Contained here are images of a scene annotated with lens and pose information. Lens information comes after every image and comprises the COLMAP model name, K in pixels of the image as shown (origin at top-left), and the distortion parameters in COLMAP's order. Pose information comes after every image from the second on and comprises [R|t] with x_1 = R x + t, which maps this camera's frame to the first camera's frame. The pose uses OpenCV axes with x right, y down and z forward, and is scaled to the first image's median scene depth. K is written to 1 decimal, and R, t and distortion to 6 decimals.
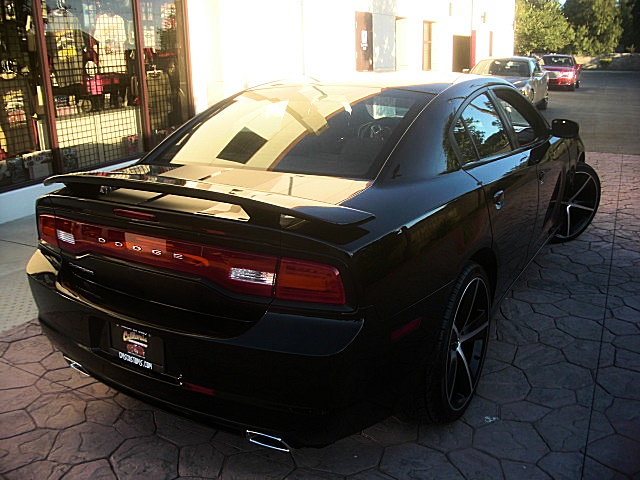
lens RADIAL K [[617.3, 0, 311.2], [0, 617.3, 242.3], [0, 0, 1]] dist [-0.219693, 0.208627]
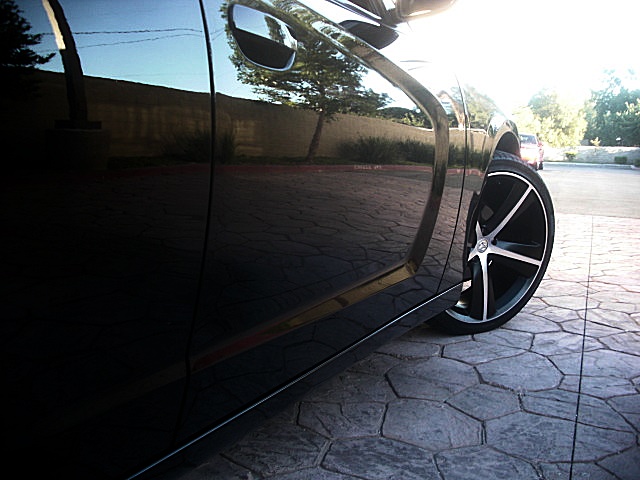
lens RADIAL K [[617.3, 0, 311.2], [0, 617.3, 242.3], [0, 0, 1]] dist [-0.219693, 0.208627]
pose [[0.998552, 0.032583, 0.042811, 0.267310], [-0.025937, 0.988717, -0.147532, 0.002714], [-0.047135, 0.146207, 0.988130, 0.524261]]
